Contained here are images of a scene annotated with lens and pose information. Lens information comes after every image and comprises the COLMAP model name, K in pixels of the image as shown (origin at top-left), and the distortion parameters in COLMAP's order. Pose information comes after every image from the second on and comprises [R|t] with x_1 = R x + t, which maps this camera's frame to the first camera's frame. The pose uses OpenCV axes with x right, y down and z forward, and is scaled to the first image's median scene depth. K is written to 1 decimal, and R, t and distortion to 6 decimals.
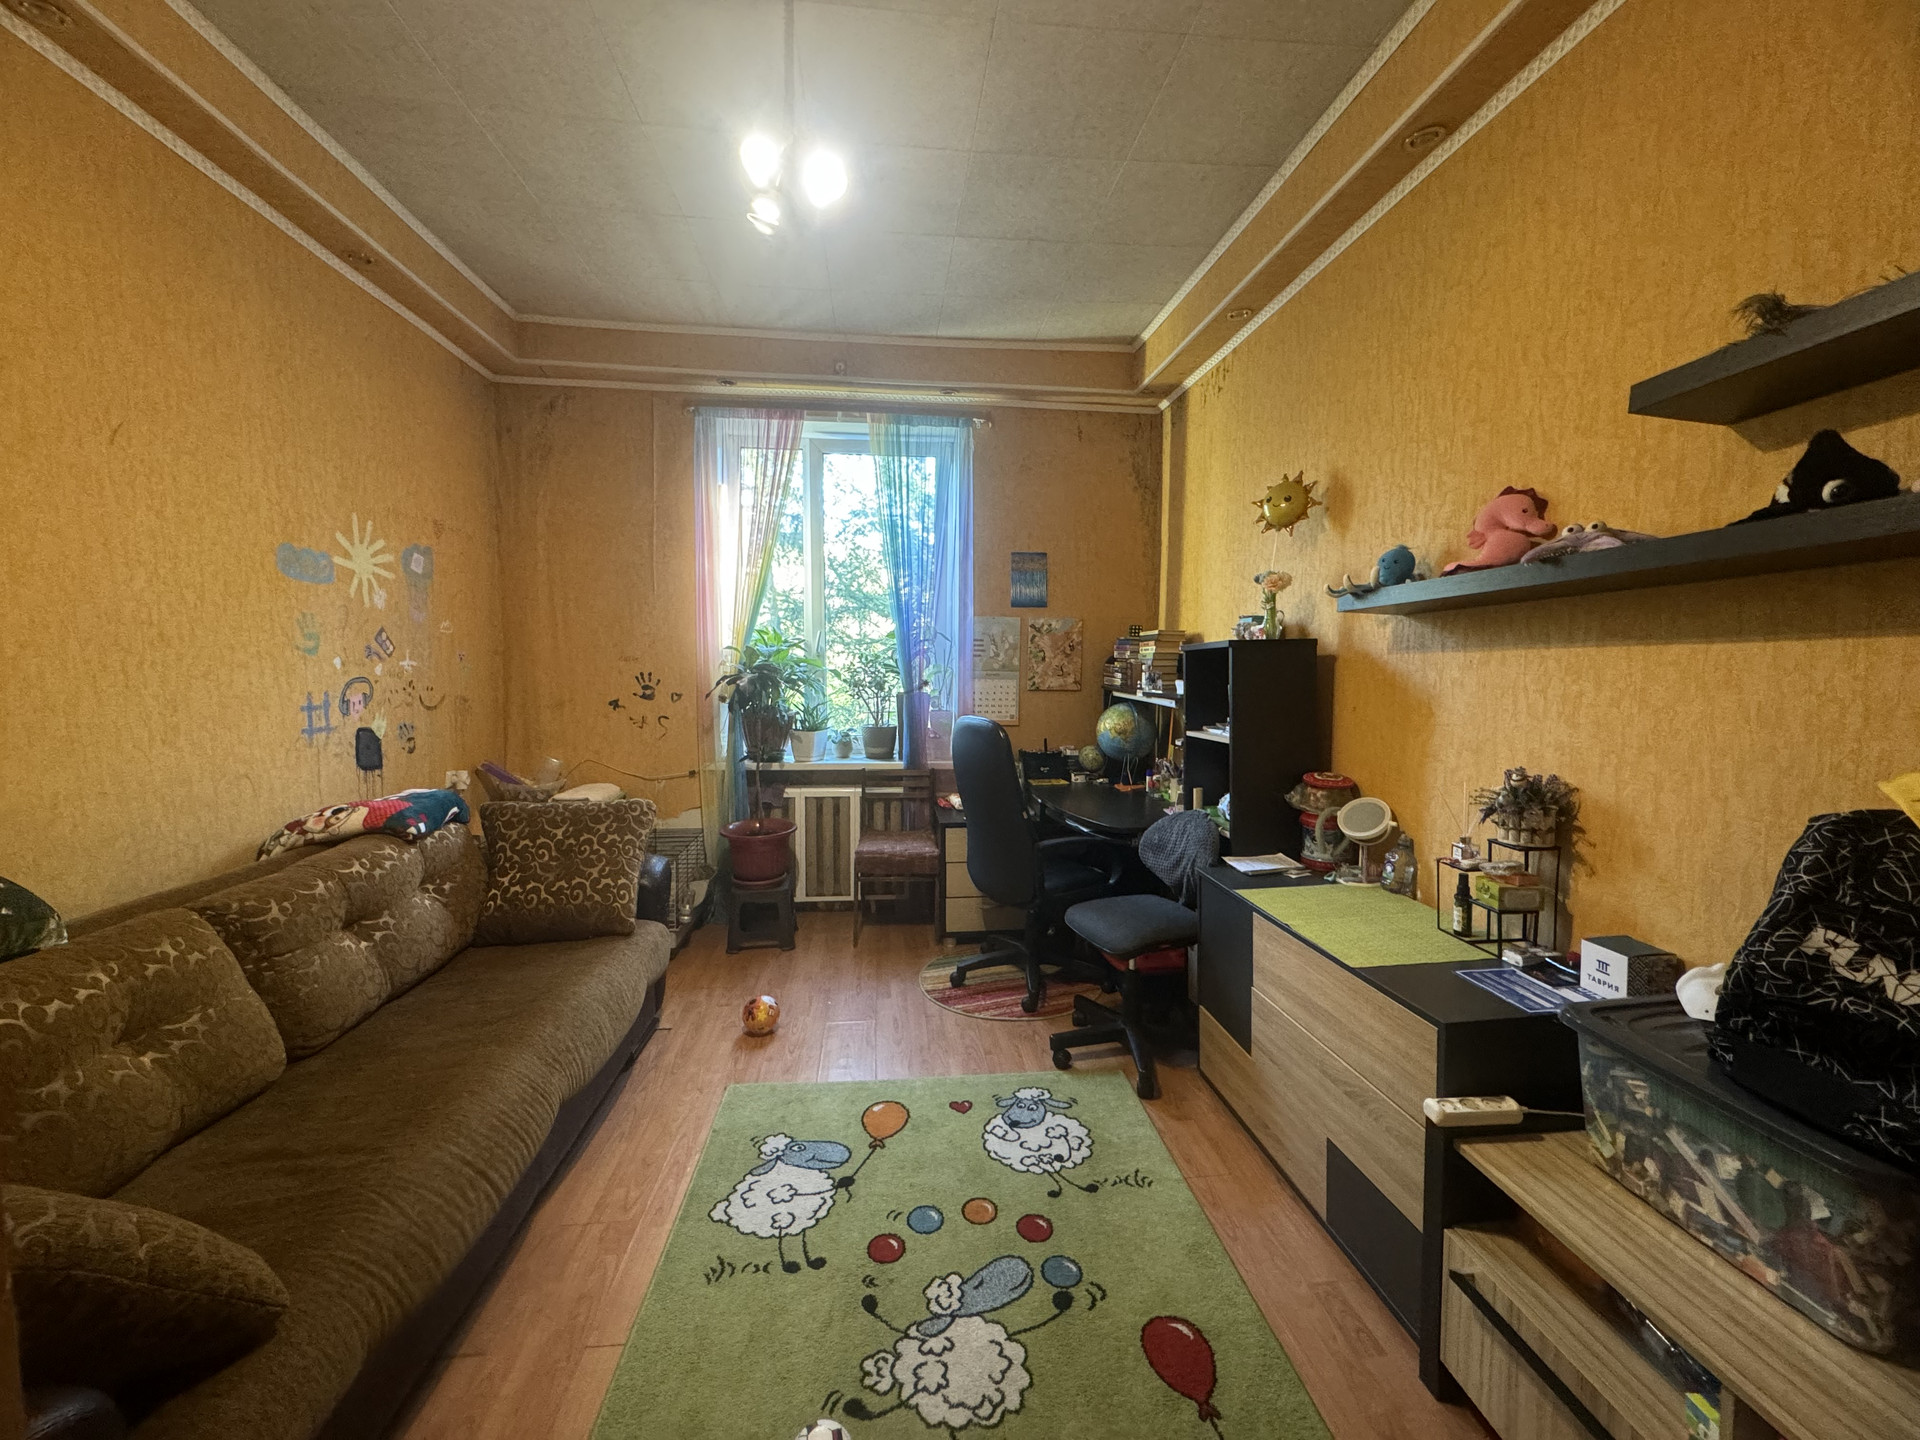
lens RADIAL K [[773.4, 0, 960.0], [0, 773.4, 720.0], [0, 0, 1]] dist [-0.000385, 0.000554]
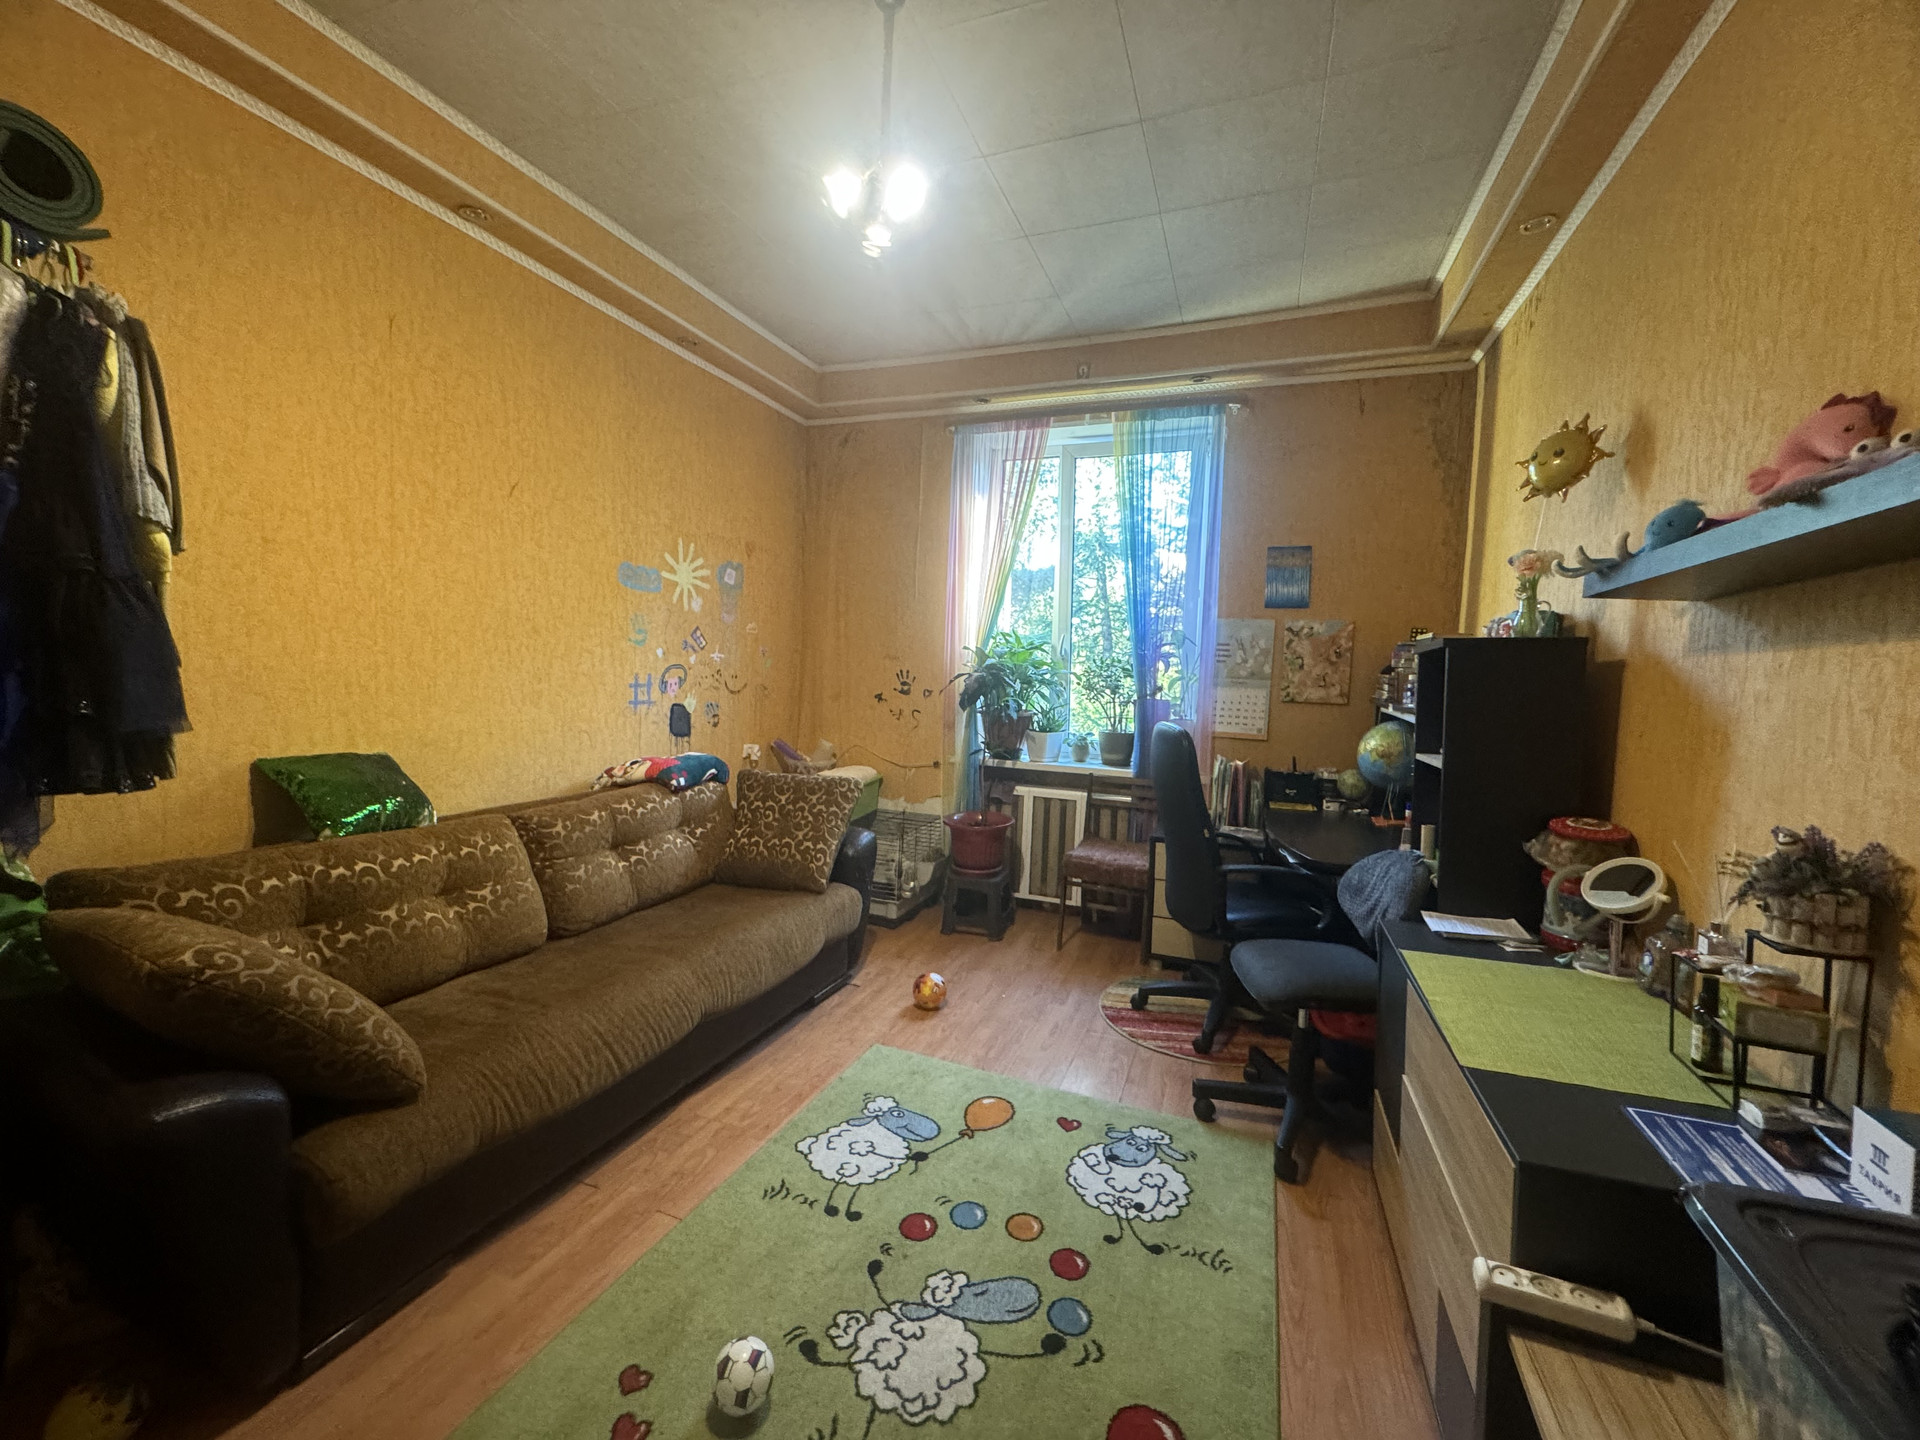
lens RADIAL K [[773.4, 0, 960.0], [0, 773.4, 720.0], [0, 0, 1]] dist [-0.000385, 0.000554]
pose [[0.888945, 0.054018, -0.454818, 0.266170], [-0.062281, 0.998054, -0.003192, 0.013407], [0.453760, 0.031164, 0.890579, 0.070126]]
